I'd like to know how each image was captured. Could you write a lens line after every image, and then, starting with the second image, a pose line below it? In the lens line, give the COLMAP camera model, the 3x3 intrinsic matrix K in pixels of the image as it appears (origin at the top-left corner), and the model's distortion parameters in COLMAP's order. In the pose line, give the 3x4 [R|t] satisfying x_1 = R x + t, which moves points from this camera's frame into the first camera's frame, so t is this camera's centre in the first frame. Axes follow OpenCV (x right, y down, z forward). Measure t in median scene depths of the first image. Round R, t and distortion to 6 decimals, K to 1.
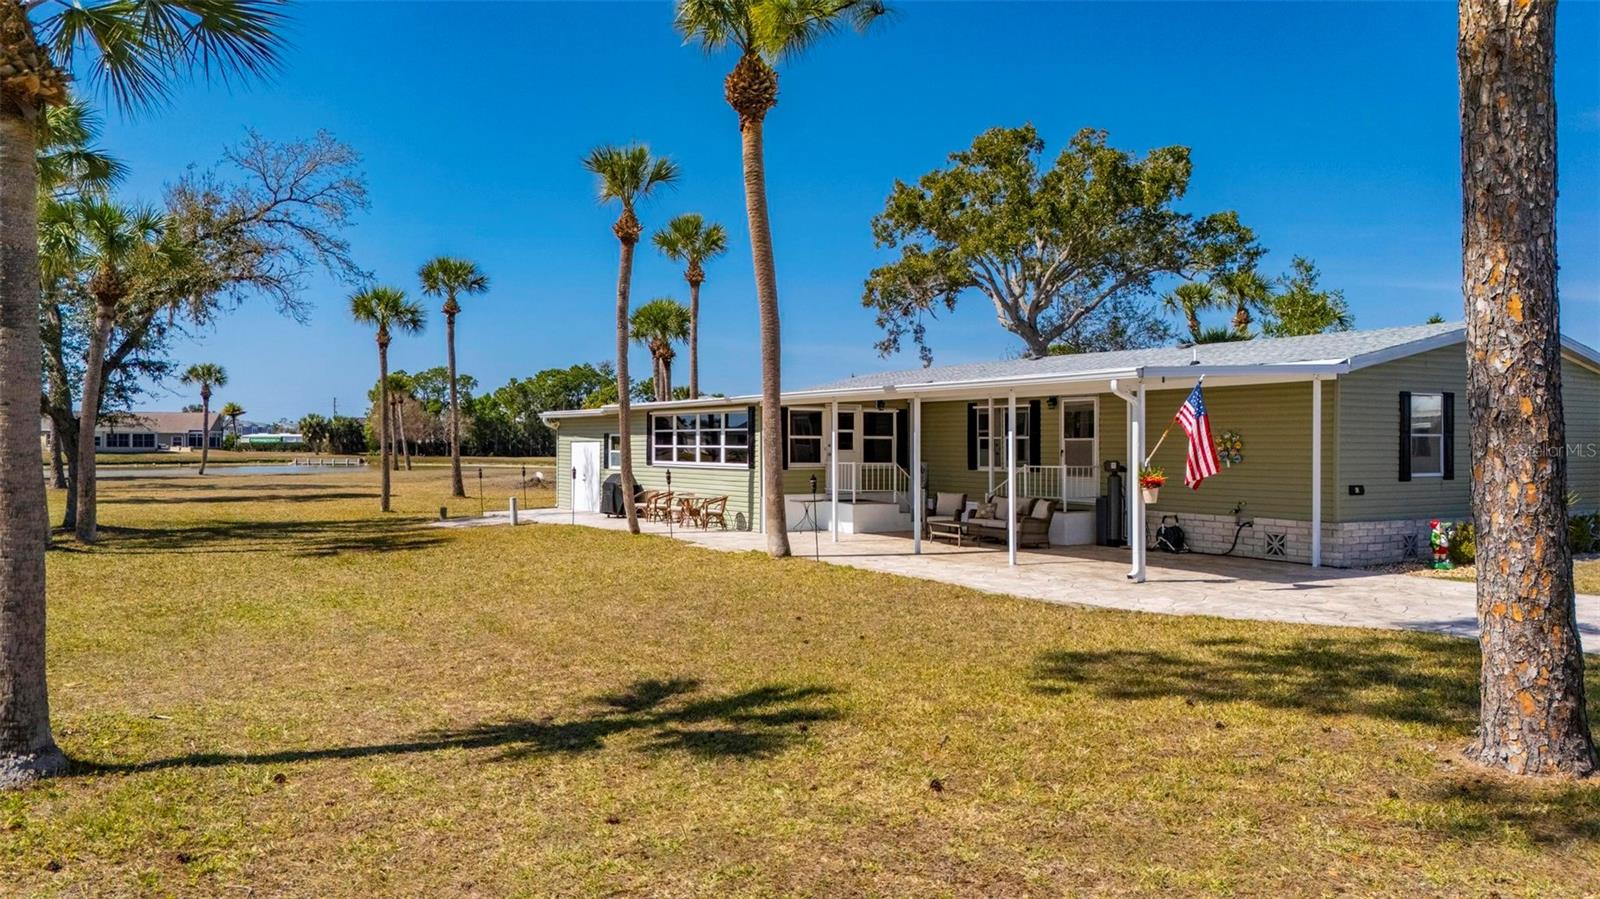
lens RADIAL K [[1180.7, 0, 804.5], [0, 1180.7, 452.9], [0, 0, 1]] dist [0.075078, -0.066727]
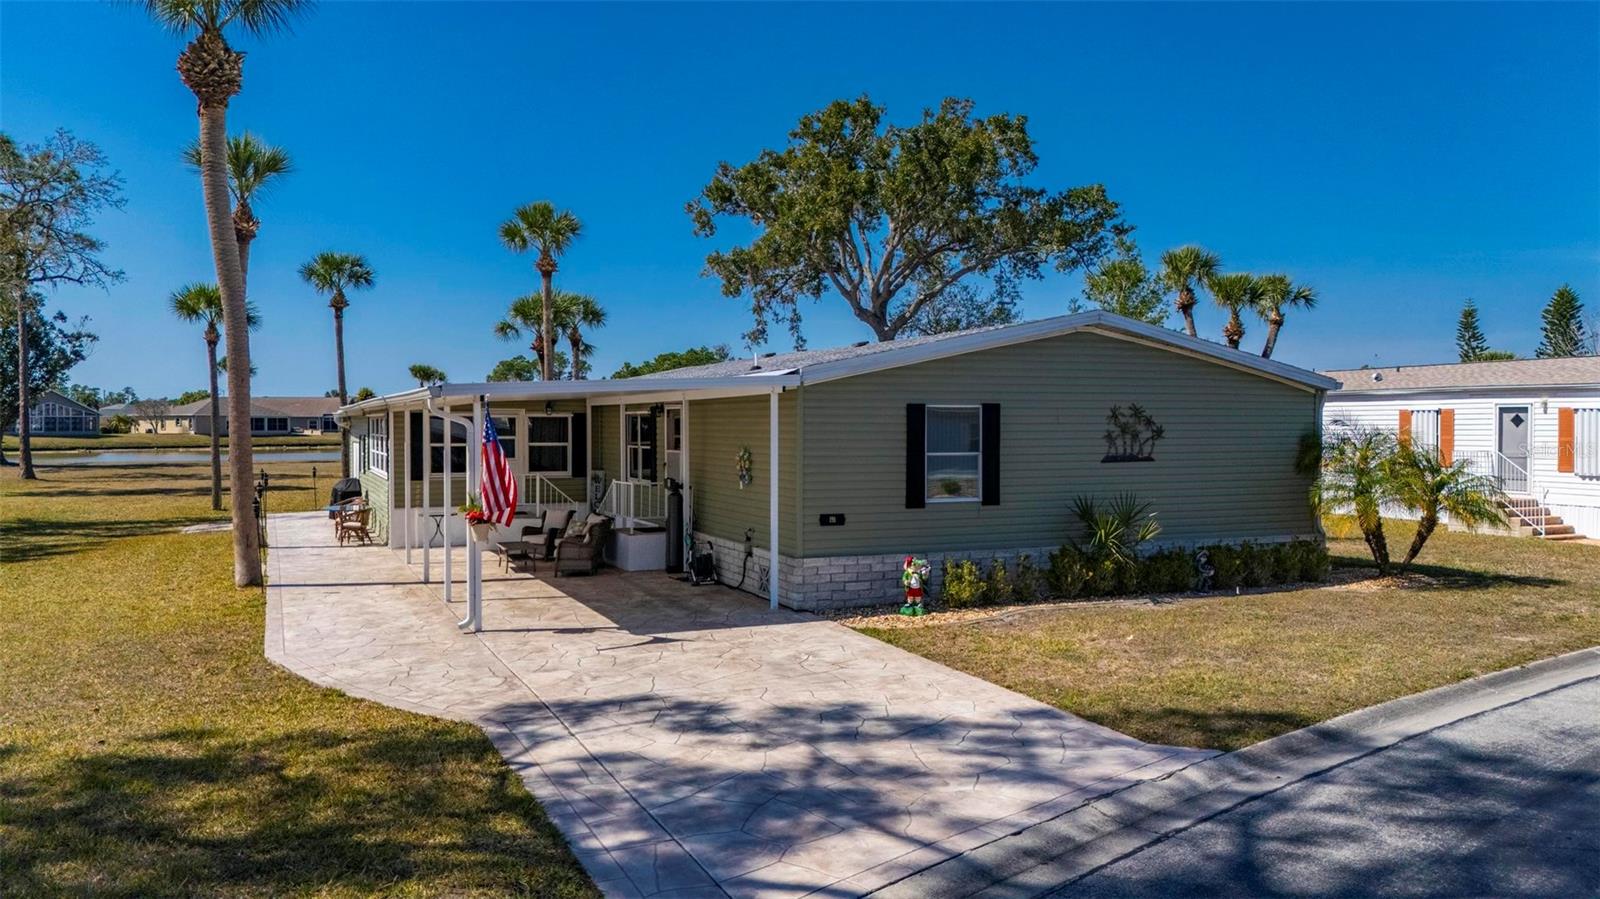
lens RADIAL K [[1180.7, 0, 804.5], [0, 1180.7, 452.9], [0, 0, 1]] dist [0.075078, -0.066727]
pose [[0.989829, 0.002220, -0.142243, 0.390514], [0.000278, 0.999846, 0.017541, -0.022123], [0.142260, -0.017402, 0.989676, 0.108949]]
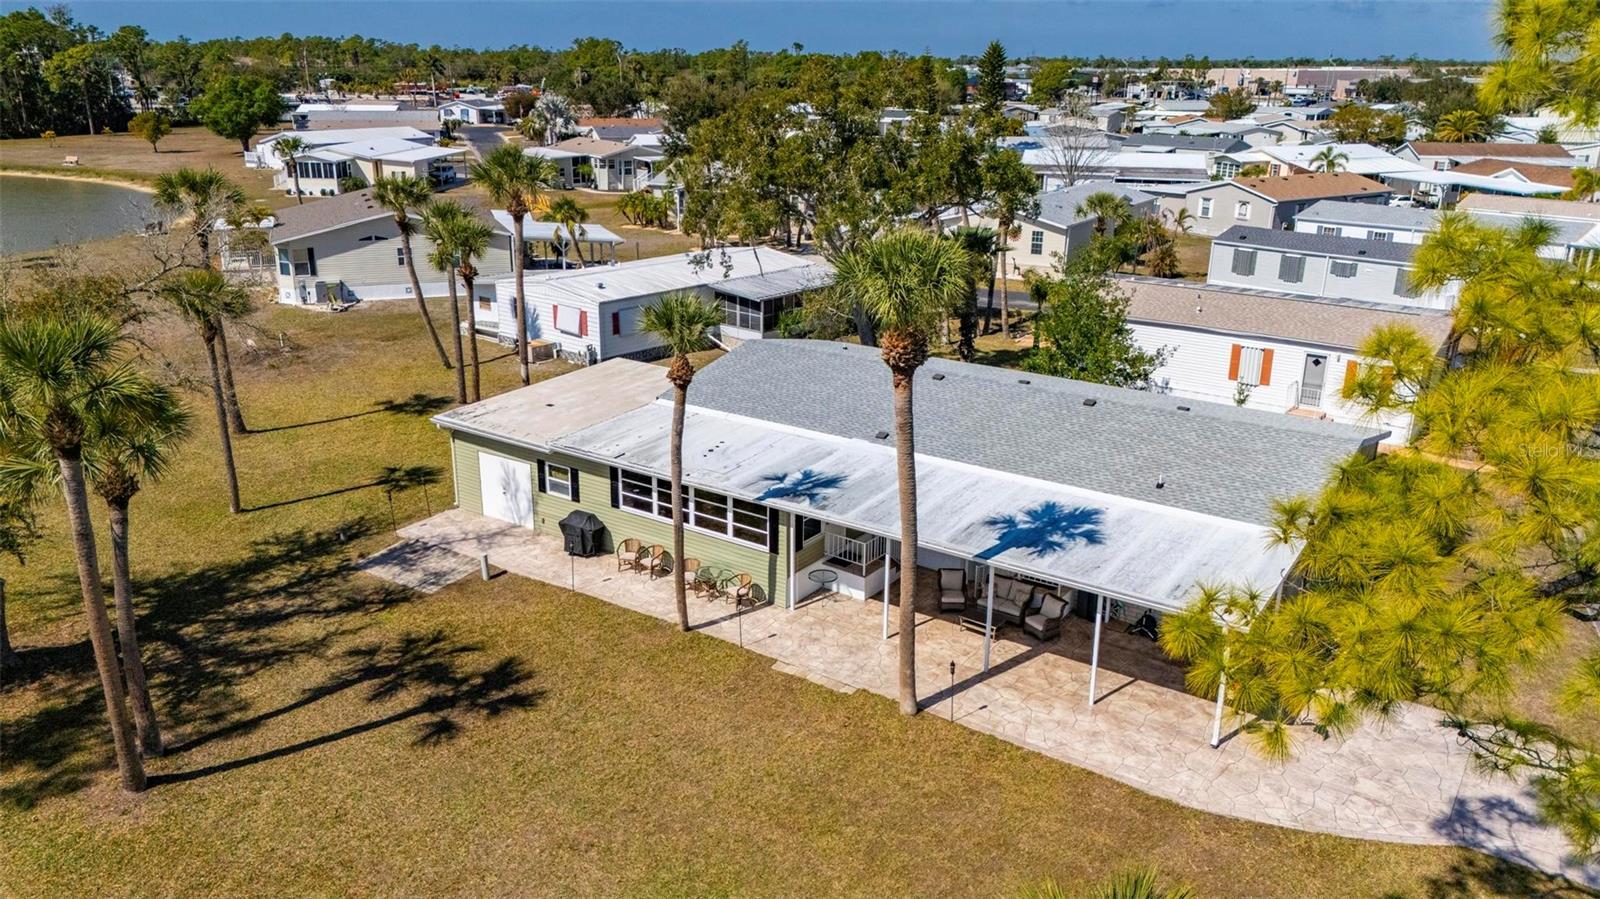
lens RADIAL K [[1174.9, 0, 802.8], [0, 1174.9, 443.3], [0, 0, 1]] dist [0.071137, -0.061856]
pose [[0.917518, -0.115546, 0.380538, -0.412932], [-0.007156, 0.951911, 0.306290, -0.409496], [-0.397629, -0.283750, 0.872569, 0.034976]]
